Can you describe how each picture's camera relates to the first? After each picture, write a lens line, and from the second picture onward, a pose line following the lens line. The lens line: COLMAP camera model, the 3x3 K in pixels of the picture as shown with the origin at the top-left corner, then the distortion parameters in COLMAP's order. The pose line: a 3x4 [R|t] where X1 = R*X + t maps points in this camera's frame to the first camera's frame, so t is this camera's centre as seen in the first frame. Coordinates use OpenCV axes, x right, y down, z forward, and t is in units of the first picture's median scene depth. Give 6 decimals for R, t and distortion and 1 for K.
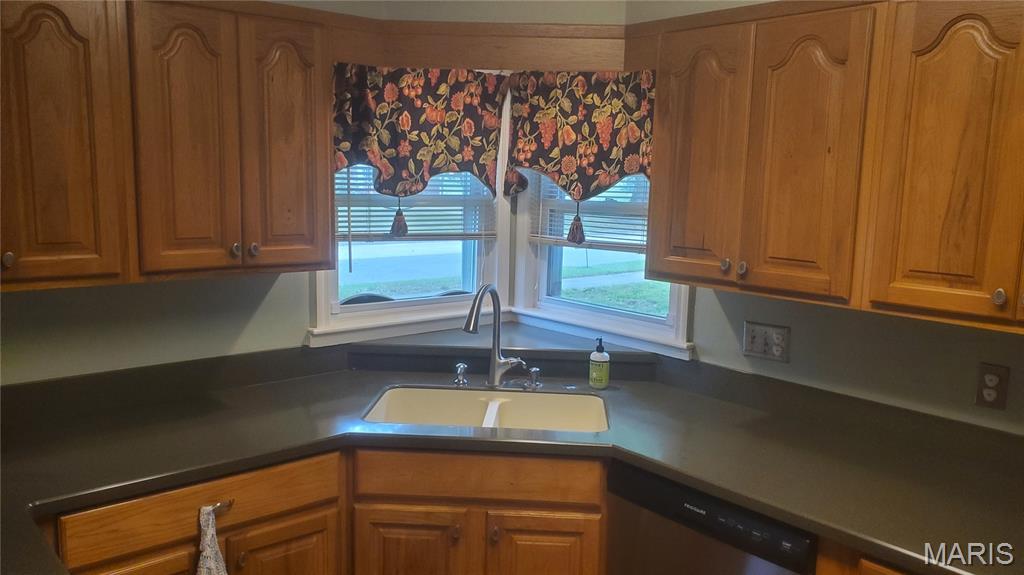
lens RADIAL K [[778.7, 0, 512.0], [0, 778.7, 287.5], [0, 0, 1]] dist [-0.006942, -0.002494]
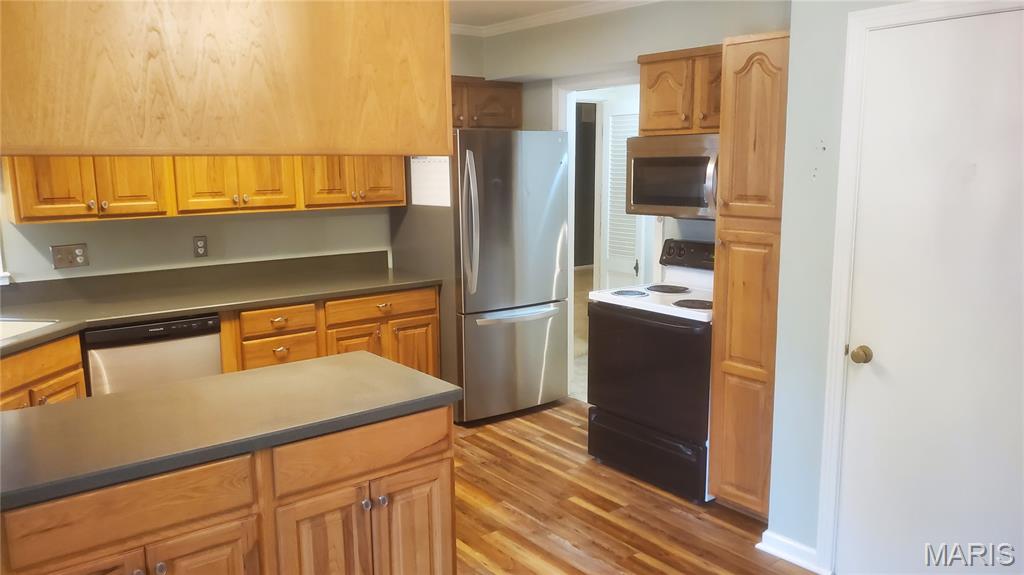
lens RADIAL K [[811.9, 0, 509.9], [0, 811.9, 293.7], [0, 0, 1]] dist [0.035840, 0.001224]
pose [[0.059719, -0.195029, 0.978978, -1.299772], [0.155312, 0.970600, 0.183886, -0.024741], [-0.986059, 0.141066, 0.088253, -0.025556]]
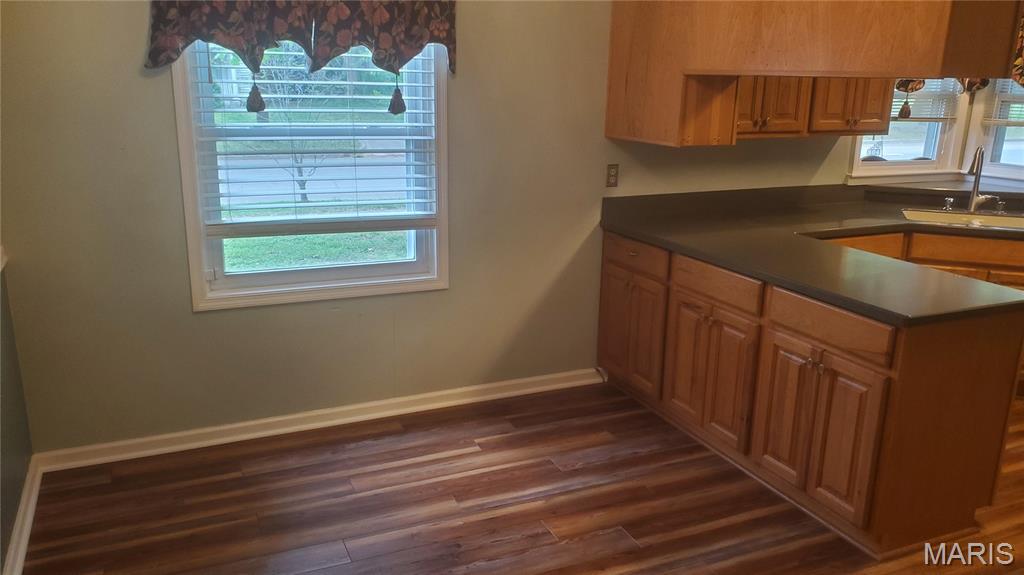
lens RADIAL K [[811.9, 0, 509.9], [0, 811.9, 293.7], [0, 0, 1]] dist [0.035840, 0.001224]
pose [[0.960150, 0.069719, -0.270650, -0.521682], [-0.037380, 0.991720, 0.122860, 0.134776], [0.276975, -0.107847, 0.954806, -1.005801]]
